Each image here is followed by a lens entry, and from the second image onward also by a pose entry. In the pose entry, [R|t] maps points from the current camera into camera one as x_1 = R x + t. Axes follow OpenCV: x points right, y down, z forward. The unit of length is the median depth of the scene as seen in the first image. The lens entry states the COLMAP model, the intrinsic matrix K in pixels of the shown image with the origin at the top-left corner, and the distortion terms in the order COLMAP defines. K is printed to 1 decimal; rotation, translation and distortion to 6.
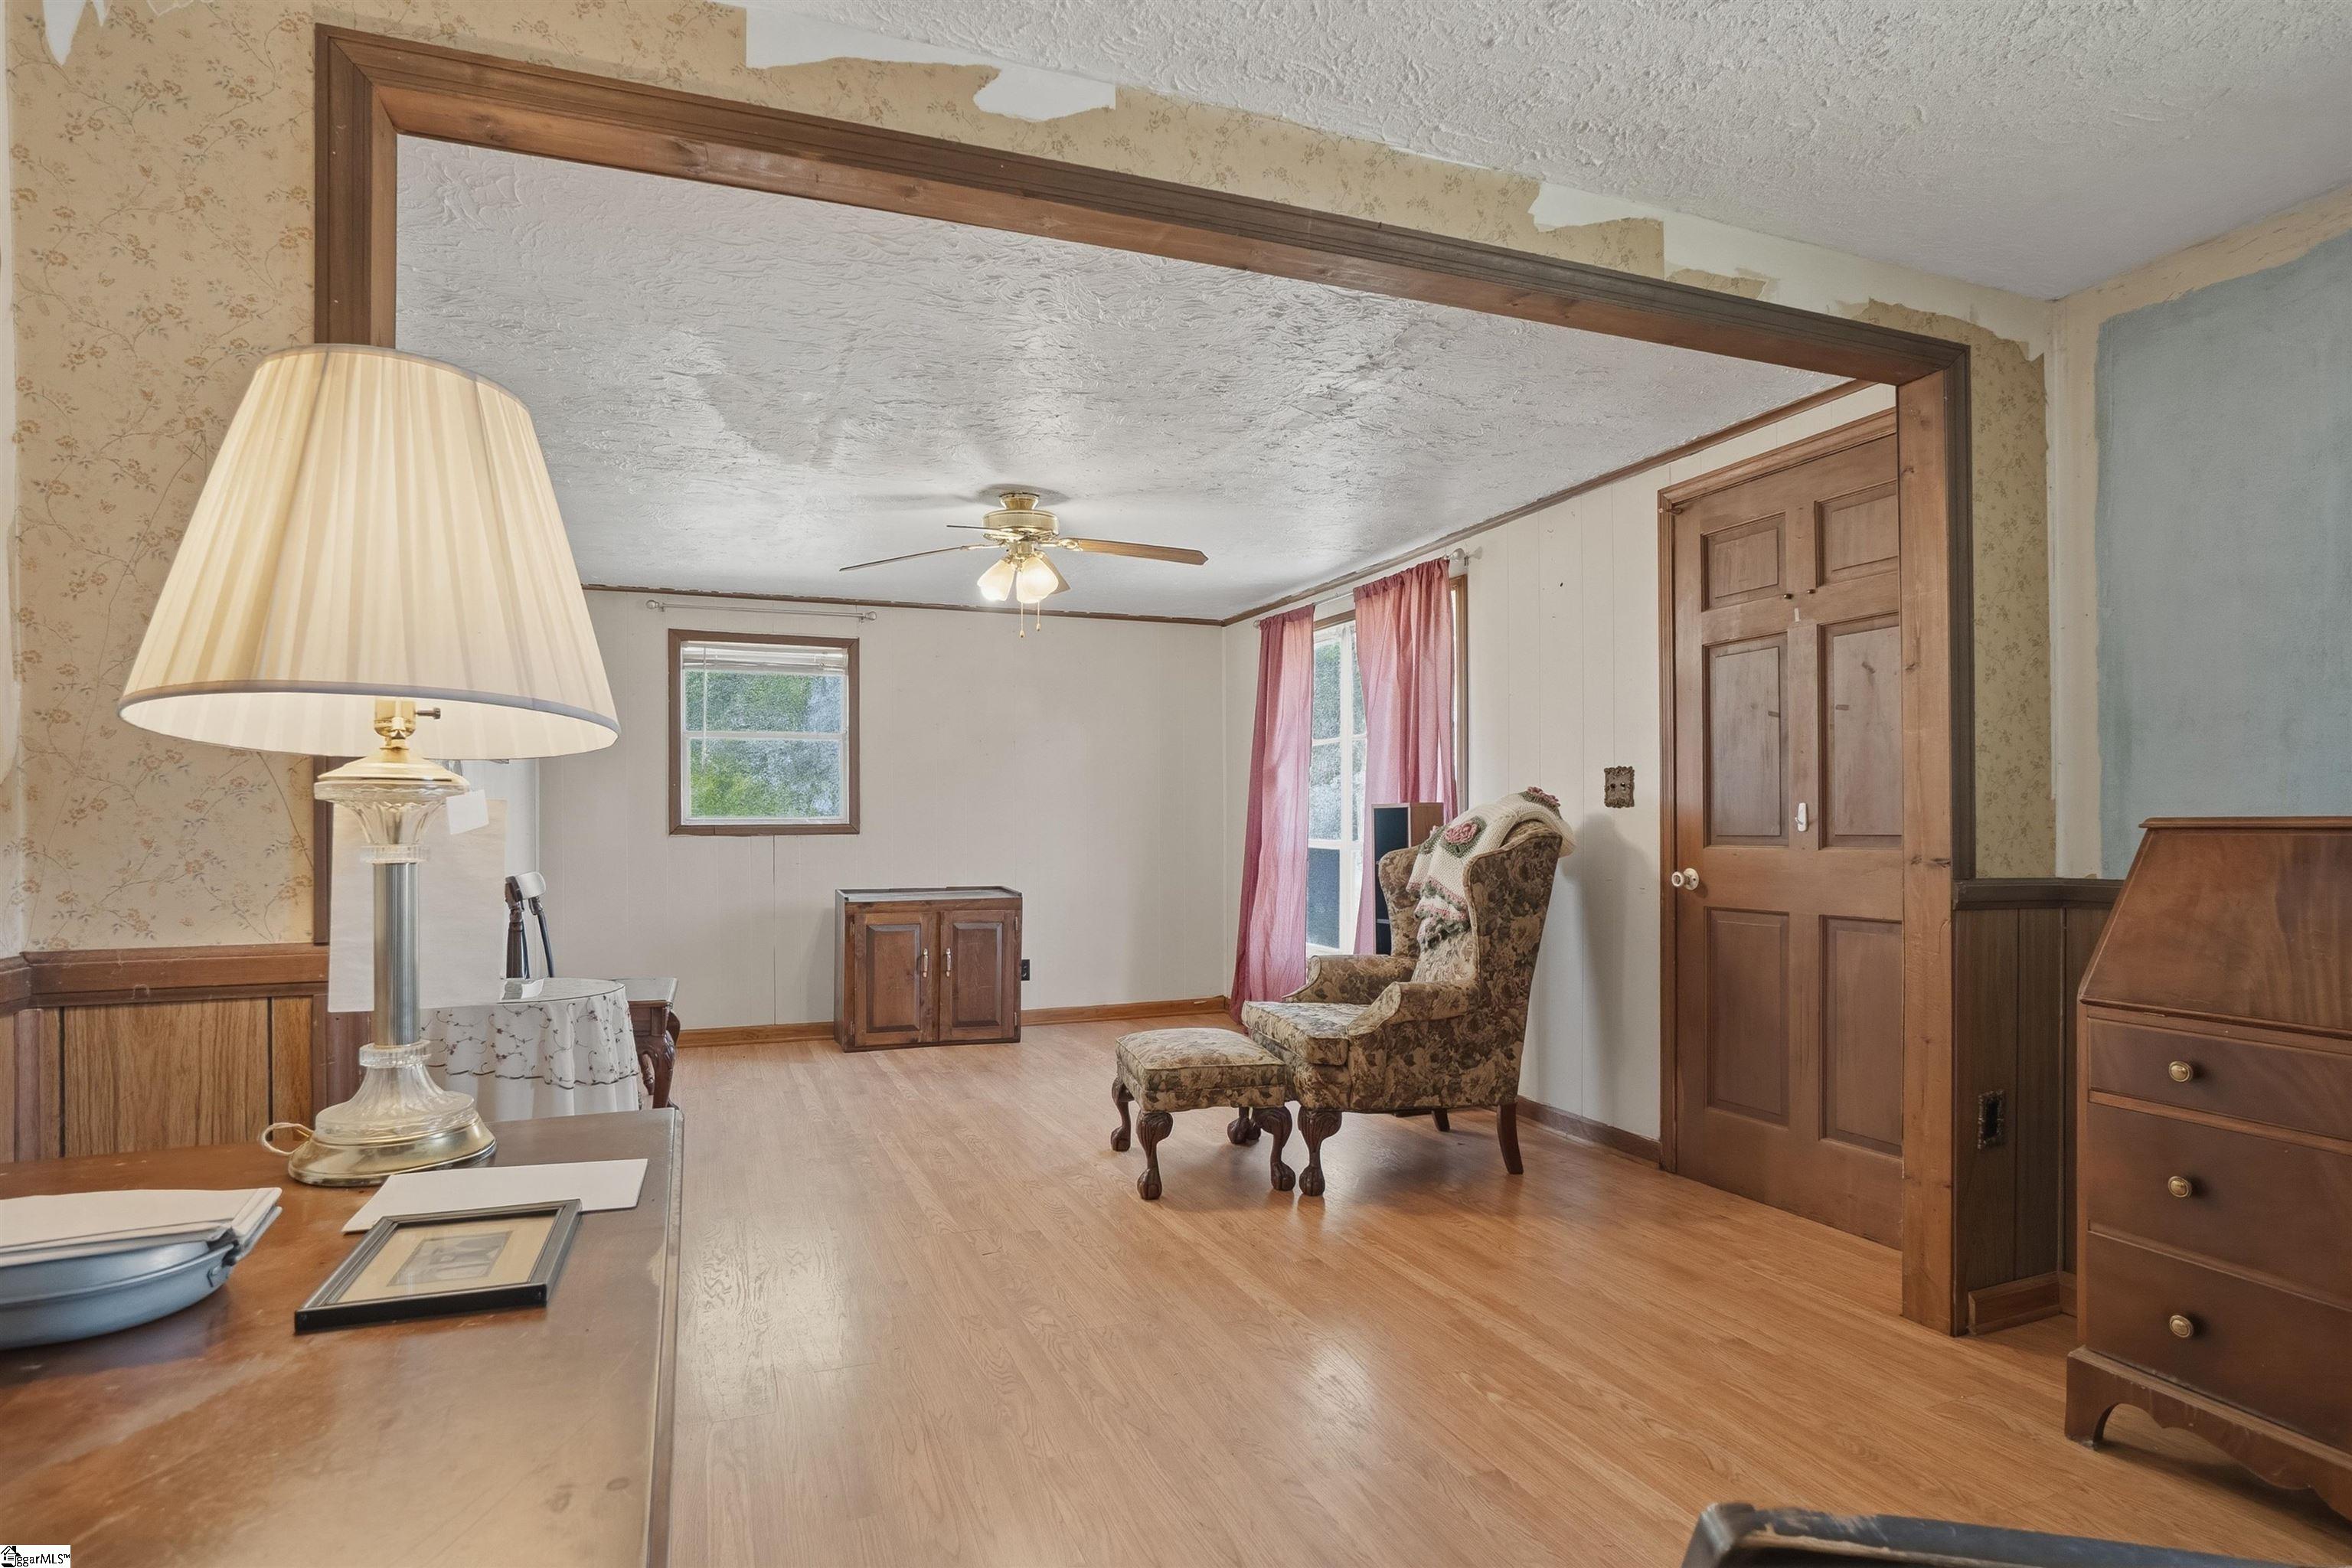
lens RADIAL K [[1231.6, 0, 1177.0], [0, 1231.6, 792.9], [0, 0, 1]] dist [-0.032164, 0.002311]
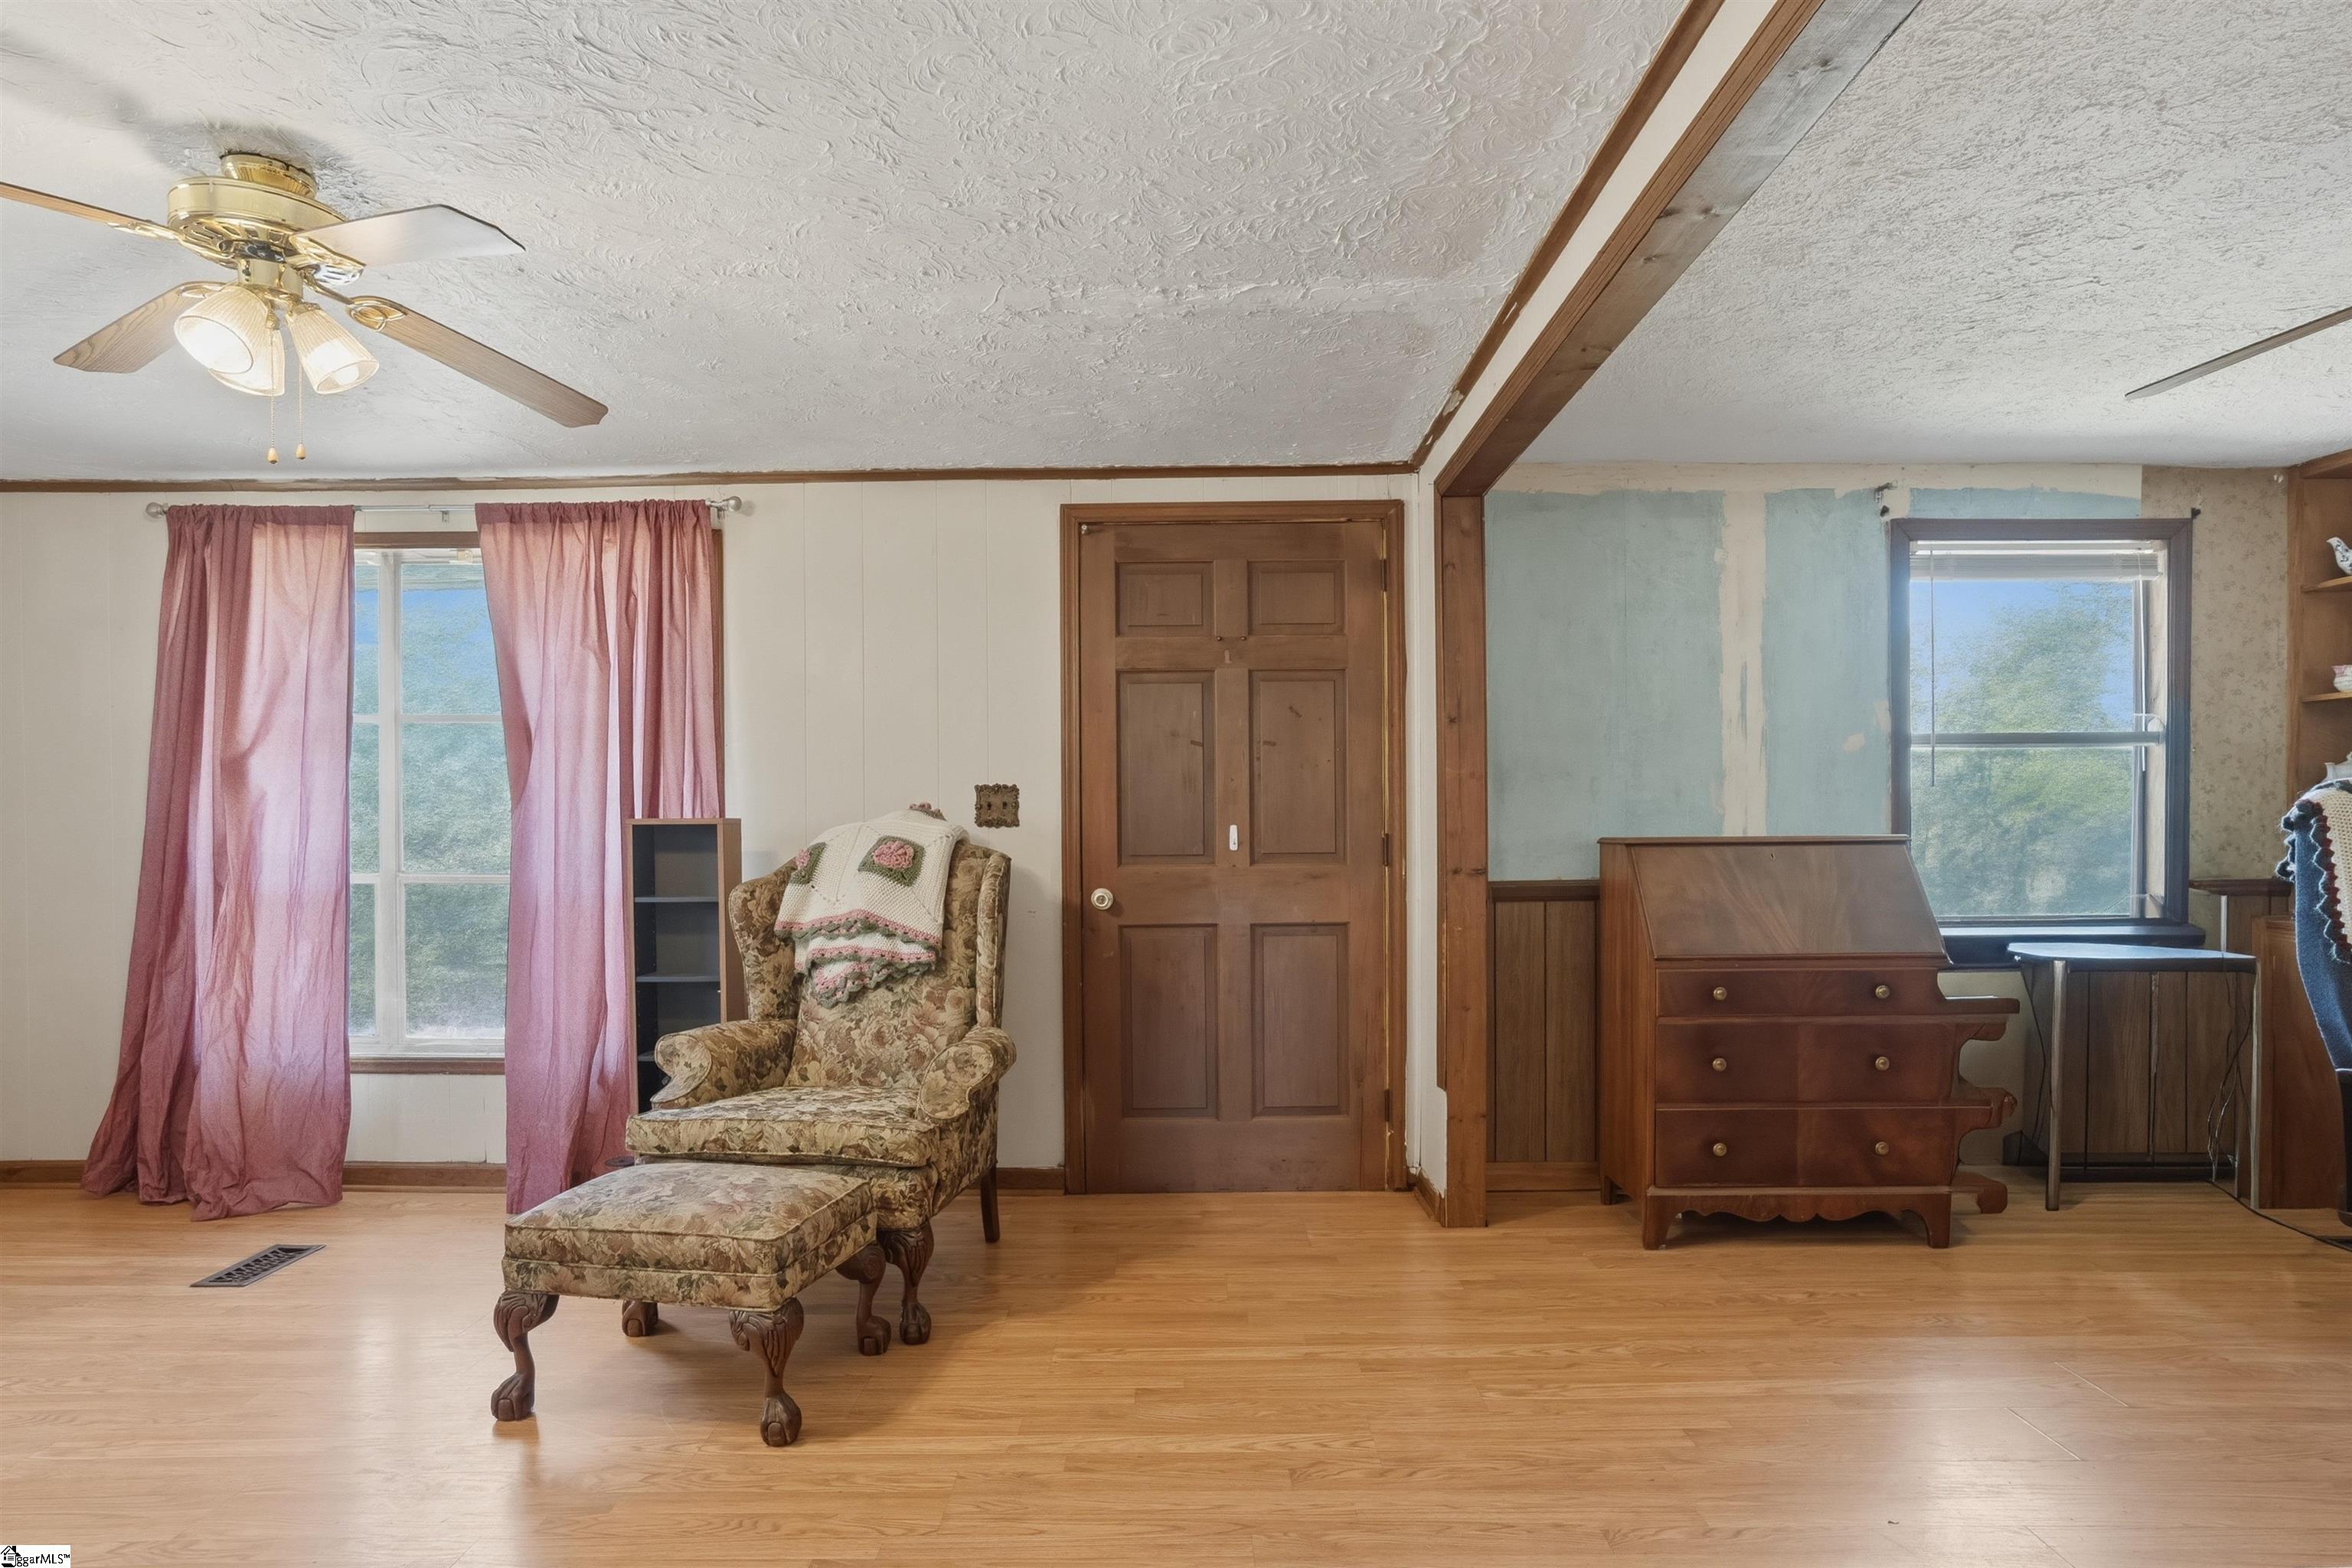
lens RADIAL K [[1231.6, 0, 1191.0], [0, 1231.6, 843.2], [0, 0, 1]] dist [-0.032164, 0.002311]
pose [[0.363100, -0.001238, 0.931749, -0.494096], [-0.018084, 0.999801, 0.008376, 0.014112], [-0.931575, -0.019891, 0.363006, 0.550656]]
